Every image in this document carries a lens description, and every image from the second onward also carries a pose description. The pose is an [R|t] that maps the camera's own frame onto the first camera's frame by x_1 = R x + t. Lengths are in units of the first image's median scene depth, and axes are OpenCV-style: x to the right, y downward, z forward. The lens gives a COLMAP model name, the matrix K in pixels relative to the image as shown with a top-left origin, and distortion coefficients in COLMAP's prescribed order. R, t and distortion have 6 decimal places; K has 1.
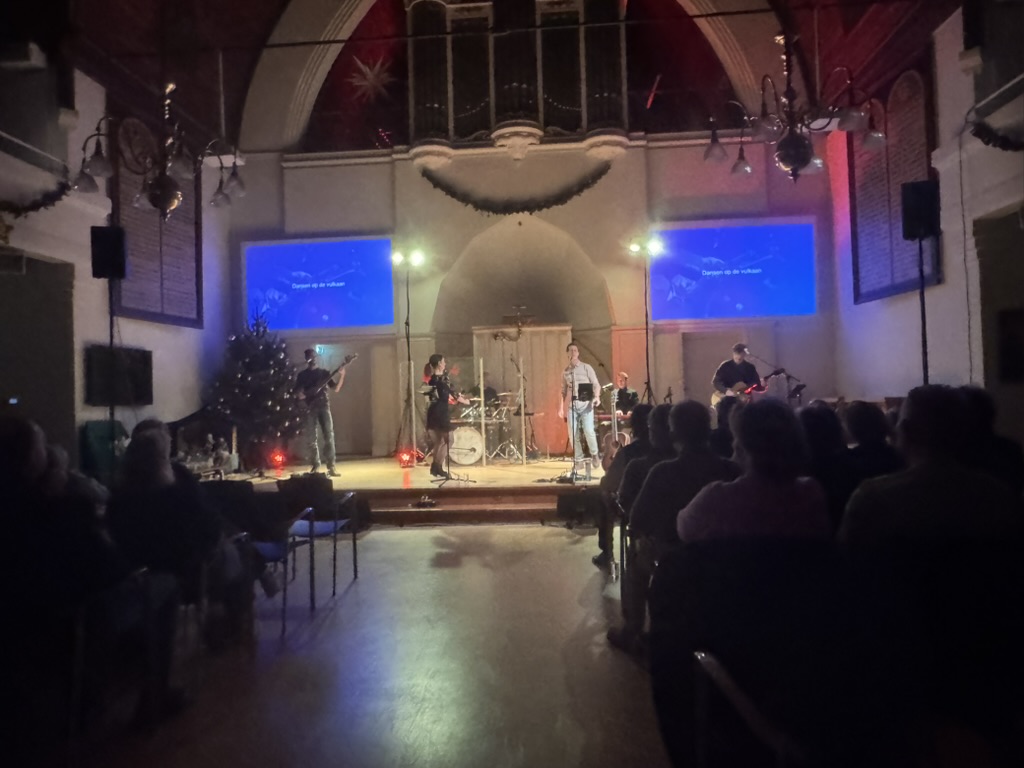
lens RADIAL K [[715.7, 0, 512.0], [0, 715.7, 384.0], [0, 0, 1]] dist [0.004933, 0.007385]
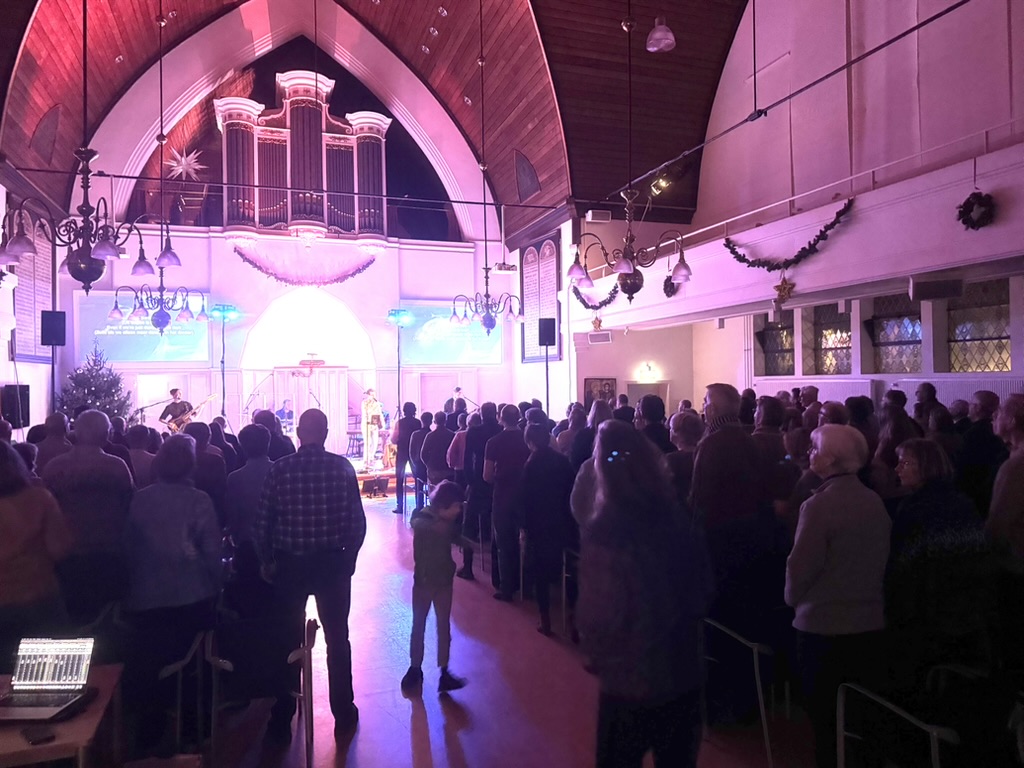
lens RADIAL K [[721.6, 0, 512.0], [0, 721.6, 384.0], [0, 0, 1]] dist [0.062759, -0.089003]
pose [[0.919587, 0.016269, 0.392549, -0.196744], [-0.020609, 0.999764, 0.006844, -0.068681], [-0.392345, -0.014383, 0.919706, -0.517717]]
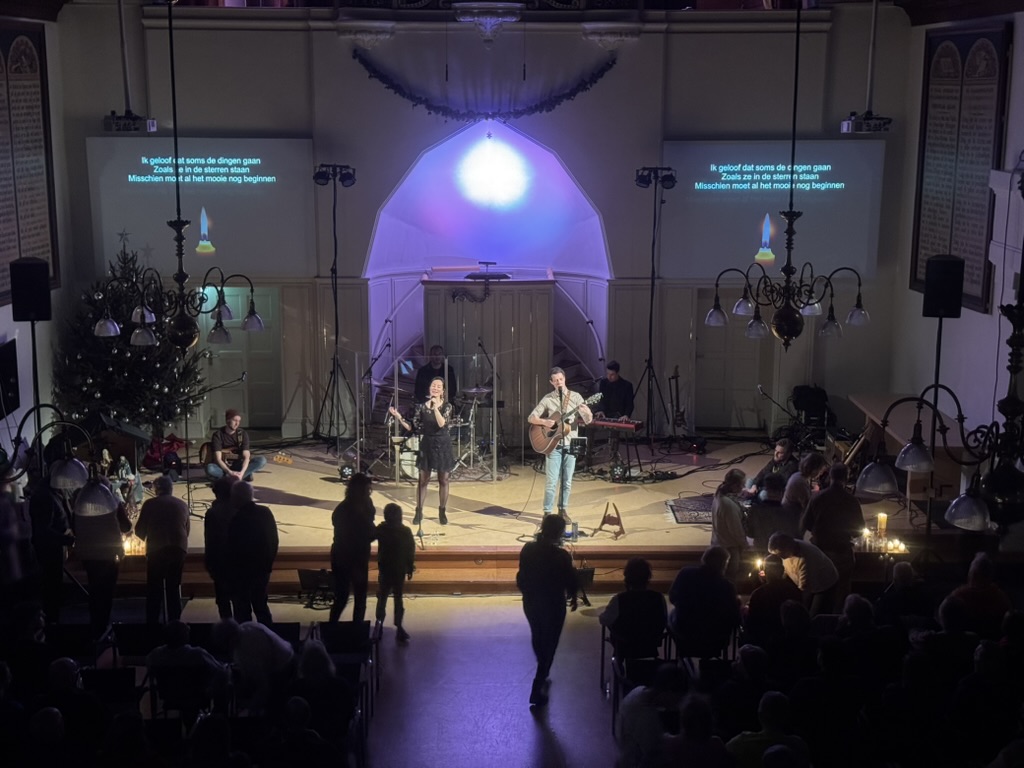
lens RADIAL K [[1426.7, 0, 513.4], [0, 1426.7, 389.3], [0, 0, 1]] dist [0.198755, -0.476586]
pose [[0.995543, 0.014307, 0.093217, -0.105659], [-0.035036, 0.973792, 0.224725, -0.329124], [-0.087559, -0.226989, 0.969953, -0.520052]]
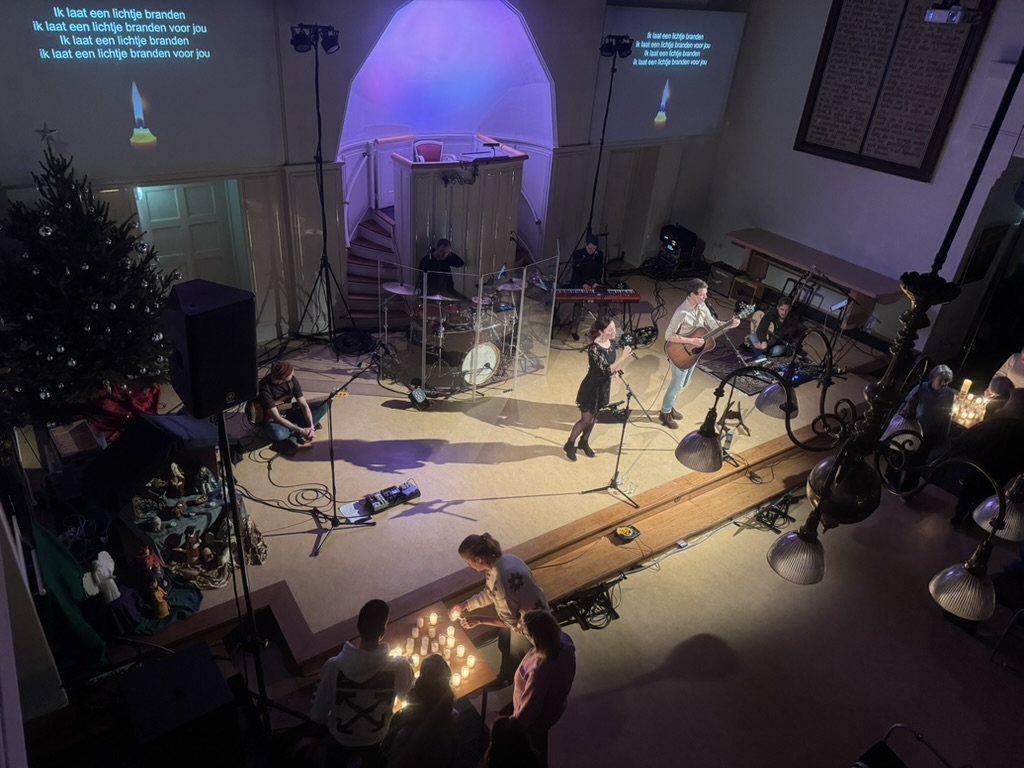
lens RADIAL K [[721.6, 0, 512.0], [0, 721.6, 384.0], [0, 0, 1]] dist [0.062759, -0.089003]
pose [[0.778770, -0.234638, 0.581775, -0.472108], [-0.114911, 0.858362, 0.500010, -0.277847], [-0.616694, -0.456245, 0.641505, 0.415187]]
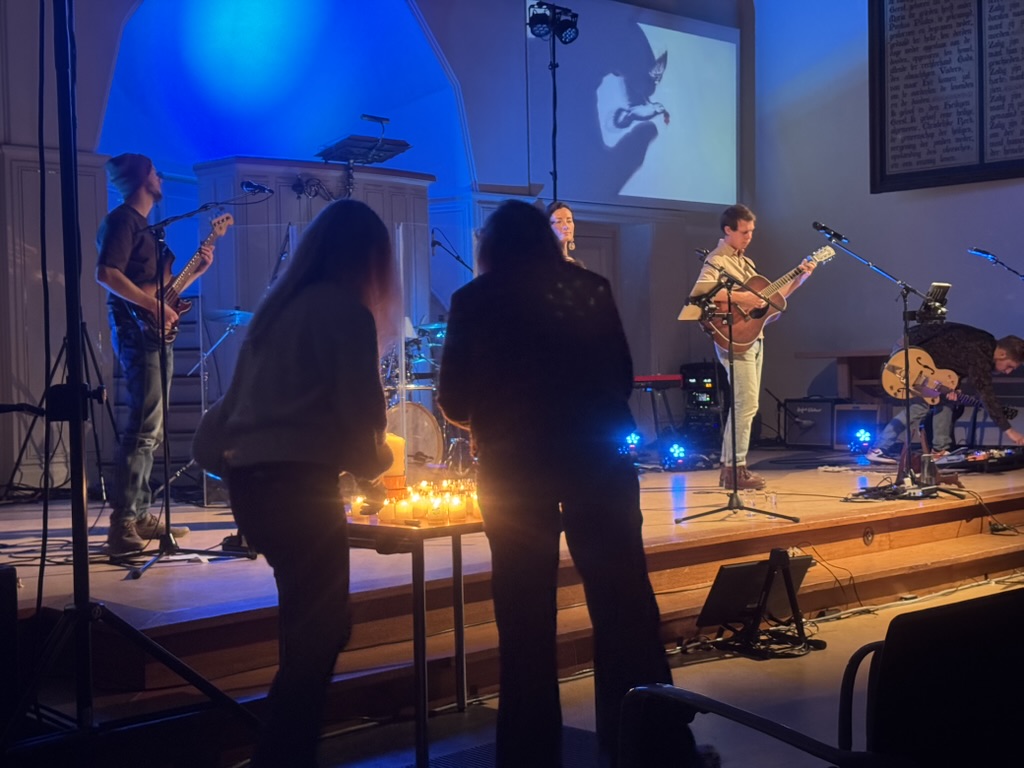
lens RADIAL K [[1440.0, 0, 518.9], [0, 1440.0, 387.0], [0, 0, 1]] dist [0.197705, -0.470995]
pose [[0.676569, 0.005420, 0.736359, -0.568276], [-0.011793, 0.999924, 0.003475, 0.044571], [-0.736285, -0.011035, 0.676582, 0.378436]]
